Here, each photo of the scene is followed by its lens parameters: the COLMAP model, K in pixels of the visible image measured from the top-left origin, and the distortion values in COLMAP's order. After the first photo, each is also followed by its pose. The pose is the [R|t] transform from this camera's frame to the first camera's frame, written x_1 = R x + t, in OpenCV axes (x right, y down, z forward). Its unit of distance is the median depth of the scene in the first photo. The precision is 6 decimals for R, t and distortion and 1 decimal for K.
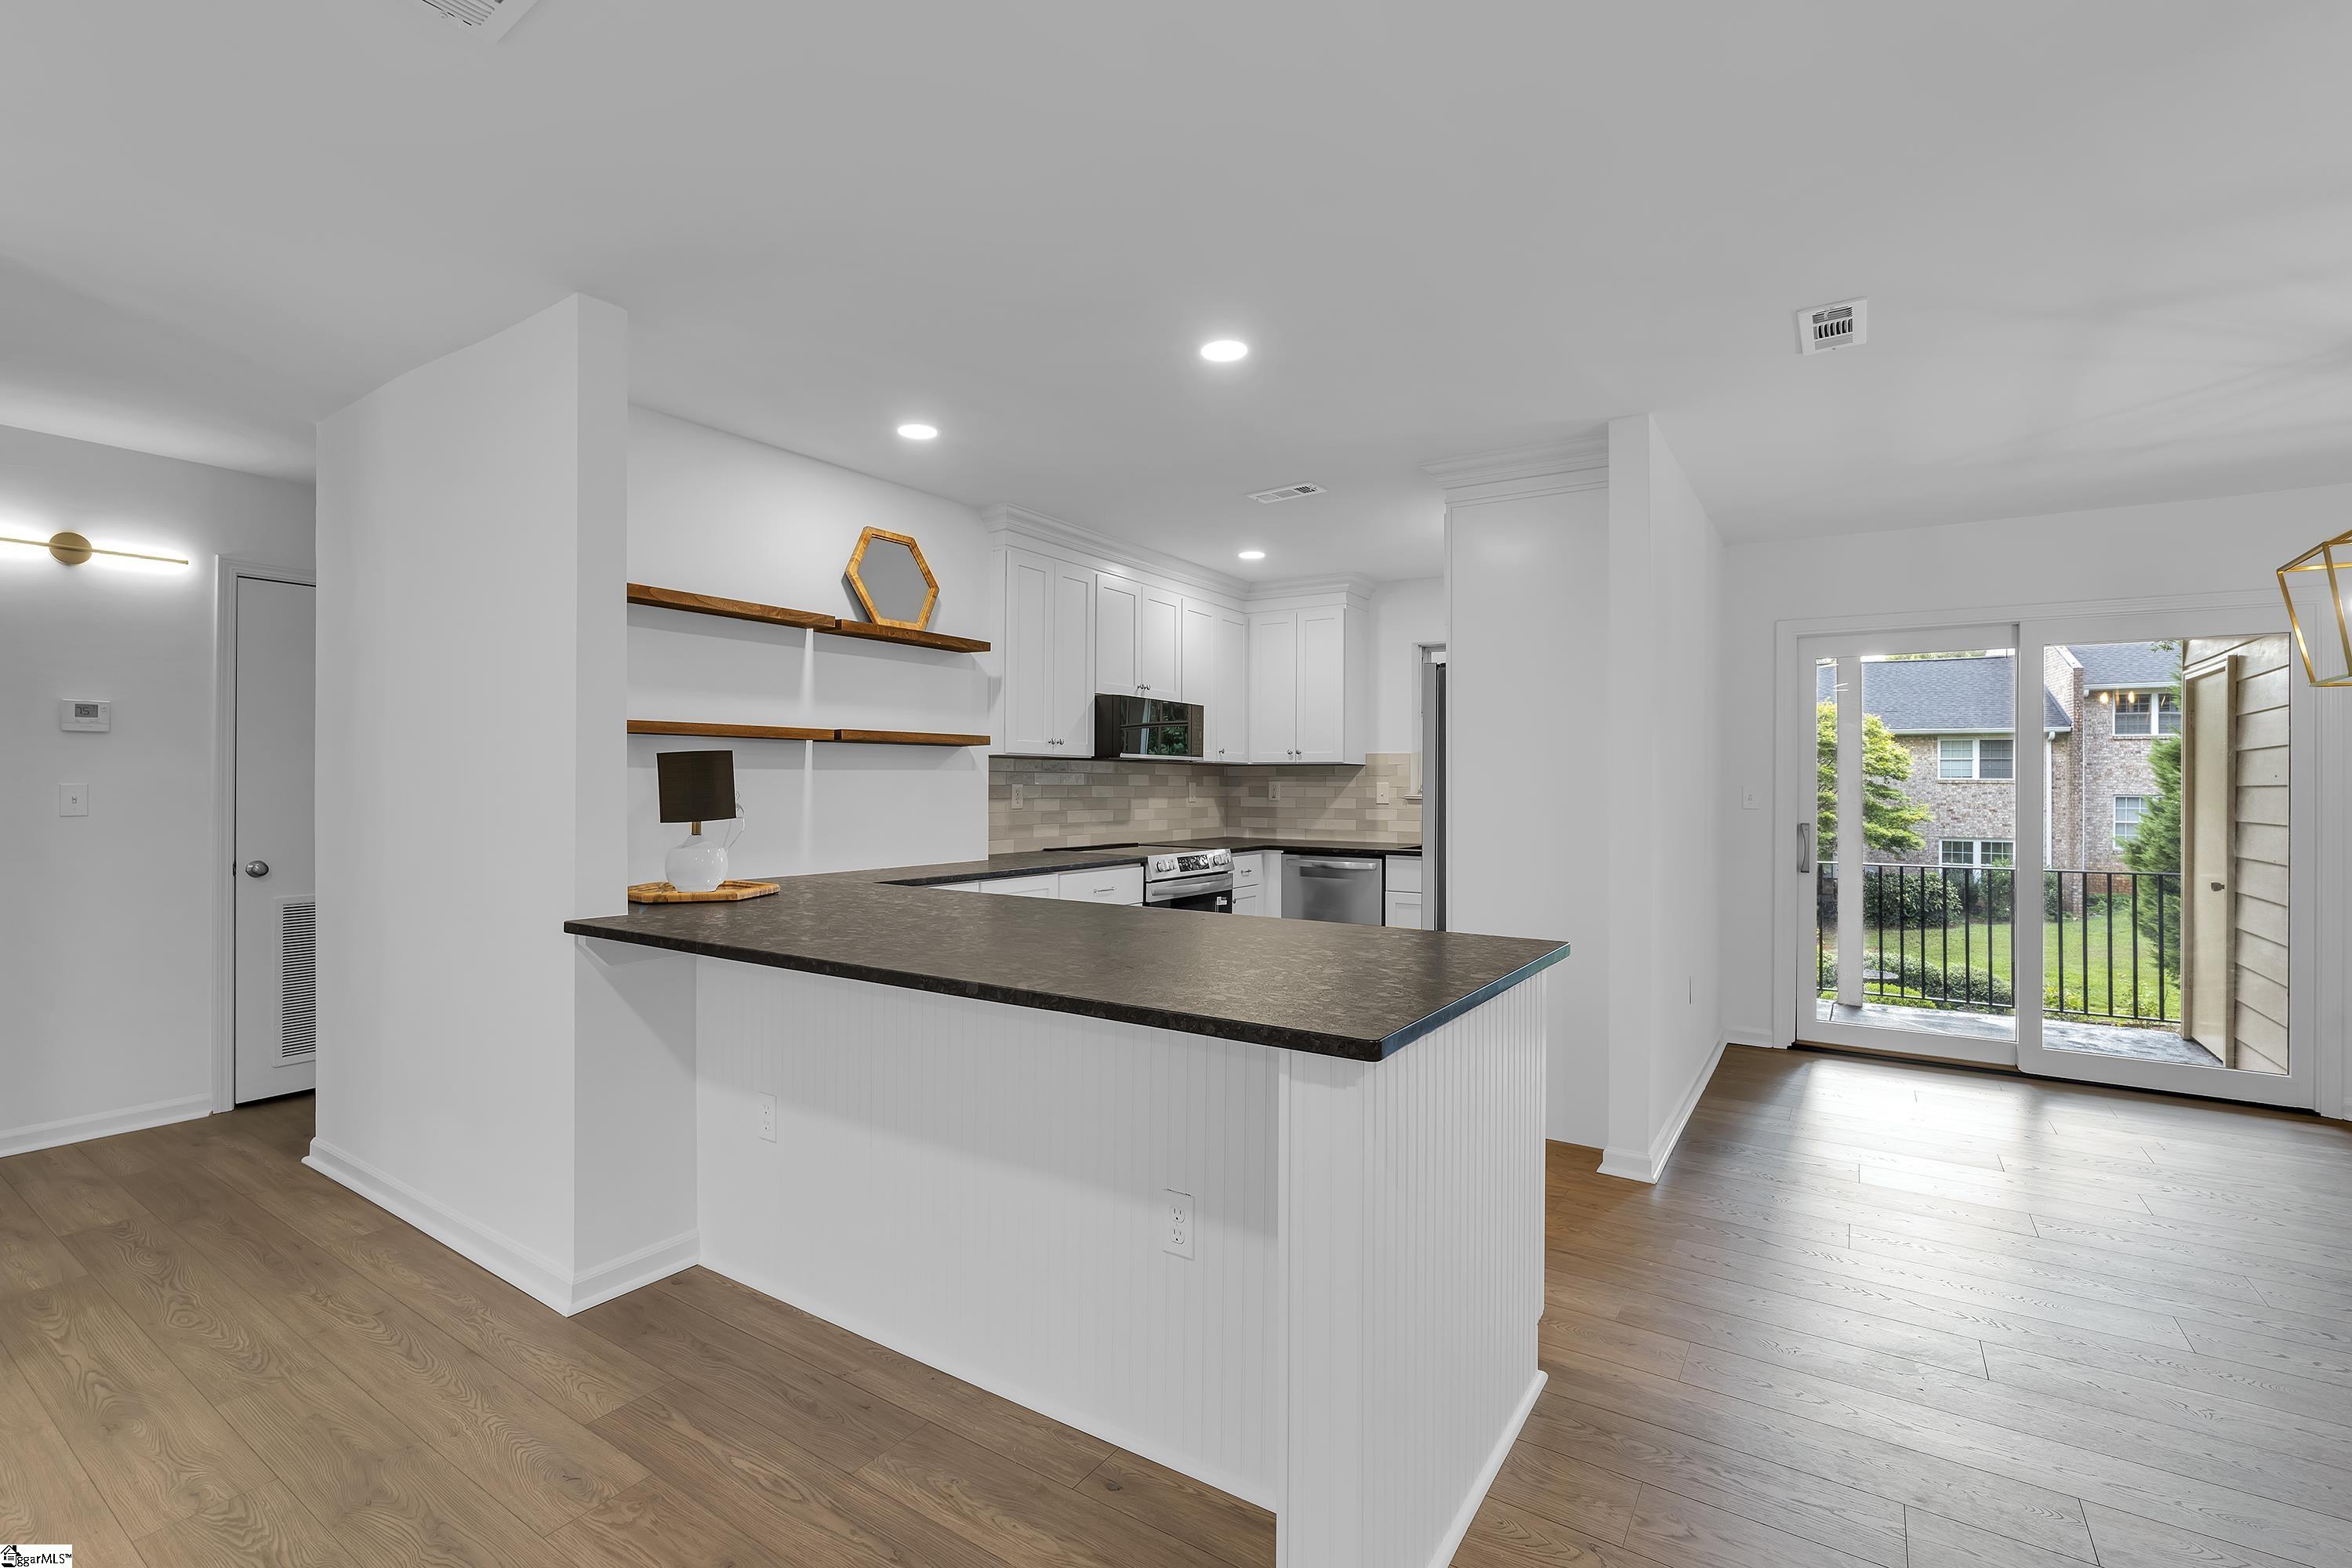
lens RADIAL K [[1040.6, 0, 1207.6], [0, 1040.6, 775.8], [0, 0, 1]] dist [-0.010659, -0.000852]
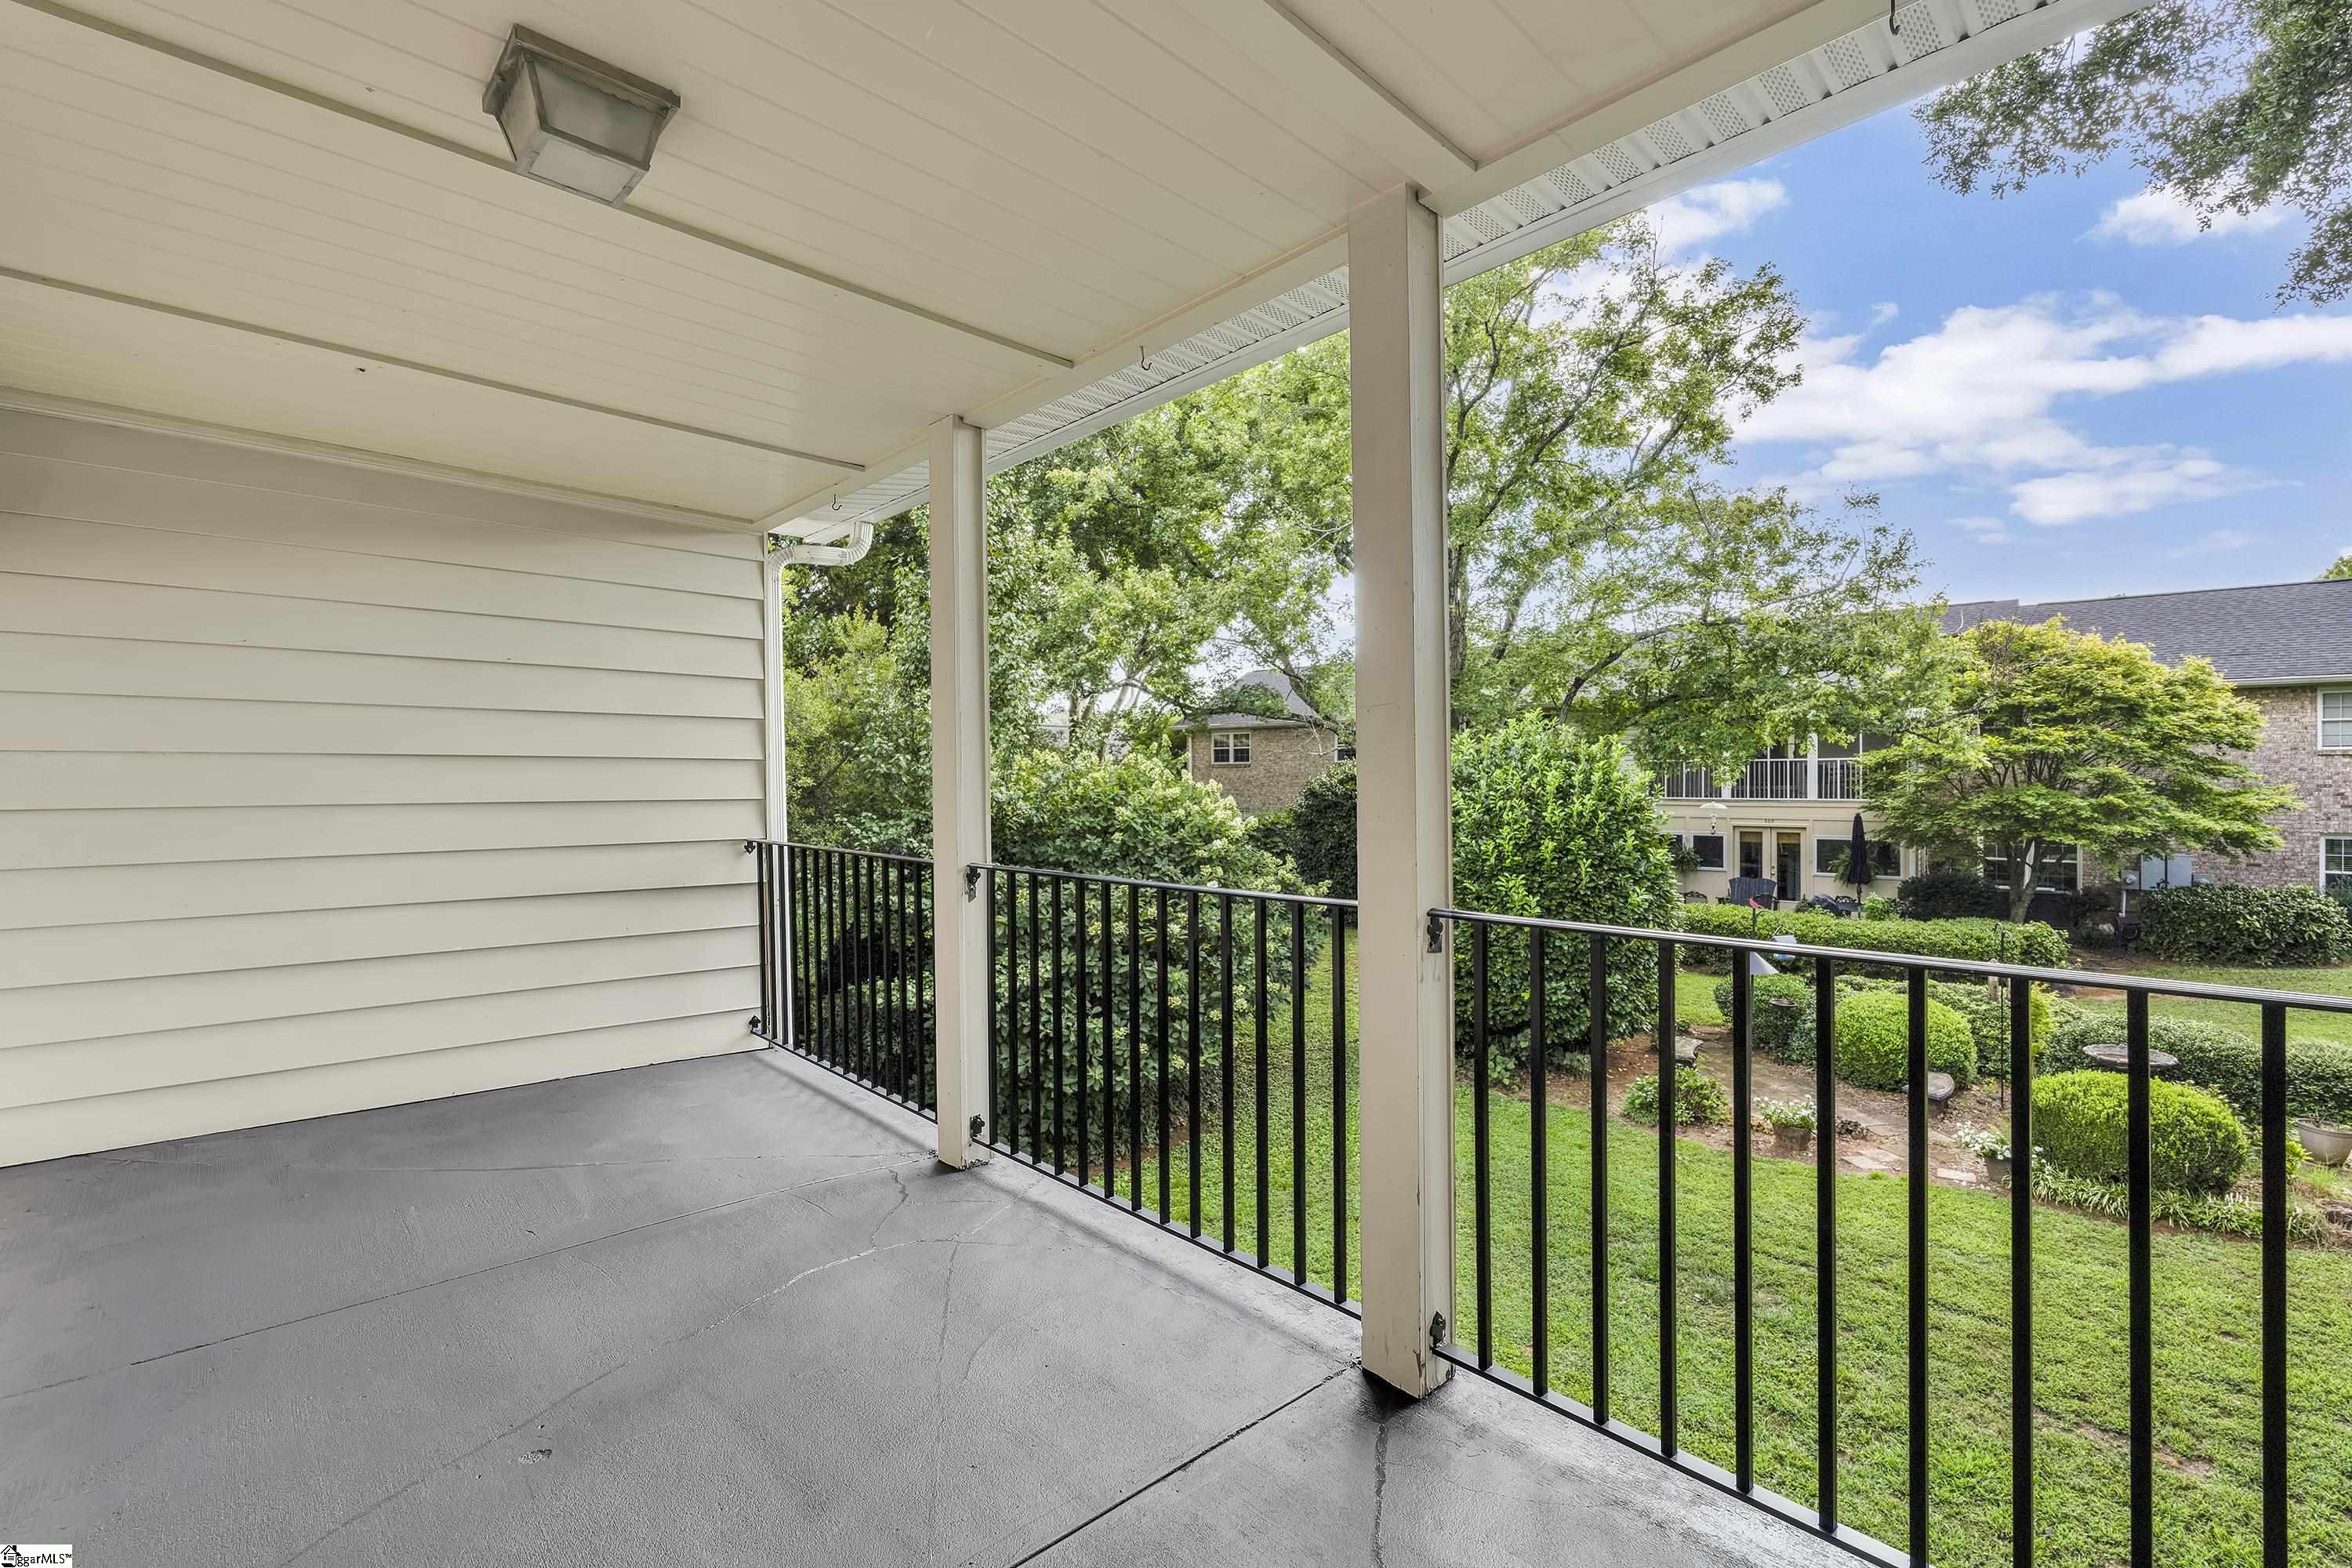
lens RADIAL K [[1040.6, 0, 1176.6], [0, 1040.6, 767.9], [0, 0, 1]] dist [-0.010659, -0.000852]
pose [[0.970205, -0.007865, -0.242159, 0.666312], [0.008604, 0.999961, 0.001993, 0.039089], [0.242134, -0.004017, 0.970234, 0.757187]]
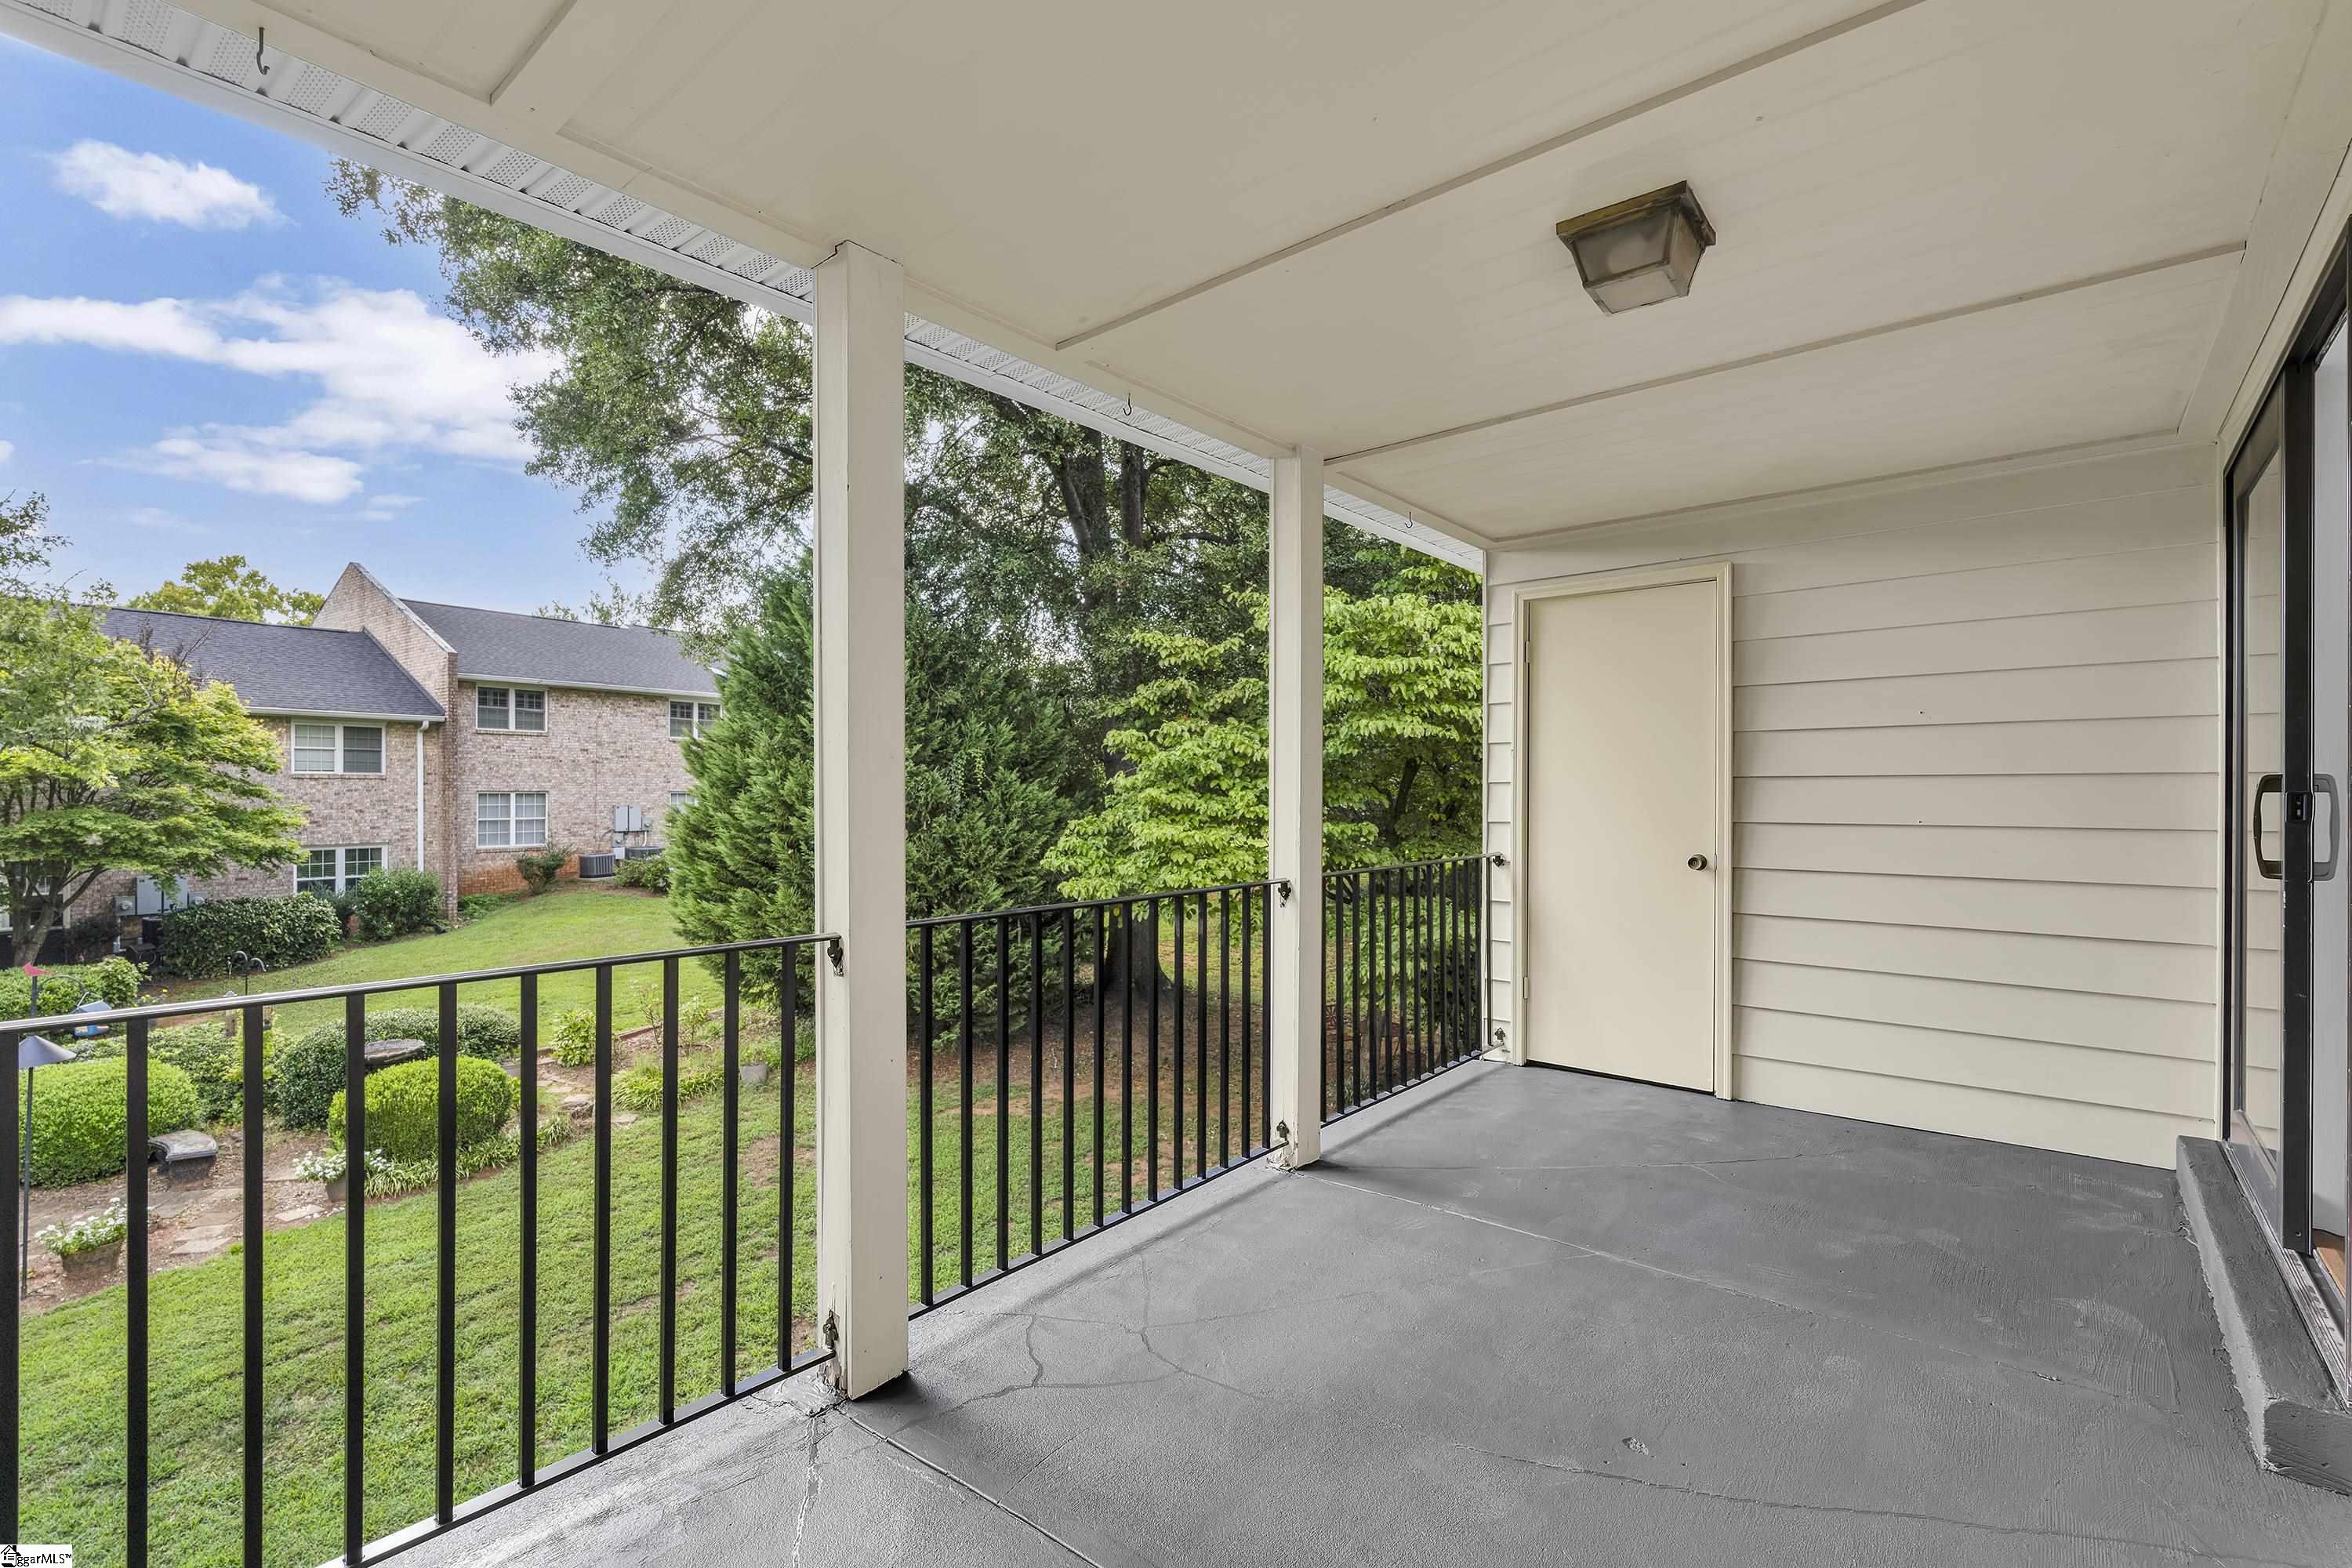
lens RADIAL K [[1040.6, 0, 1184.9], [0, 1040.6, 778.5], [0, 0, 1]] dist [-0.010659, -0.000852]
pose [[0.146323, 0.004255, 0.989228, 0.140070], [-0.003026, 0.999988, -0.003853, 0.042859], [-0.989232, -0.002430, 0.146334, 1.067586]]
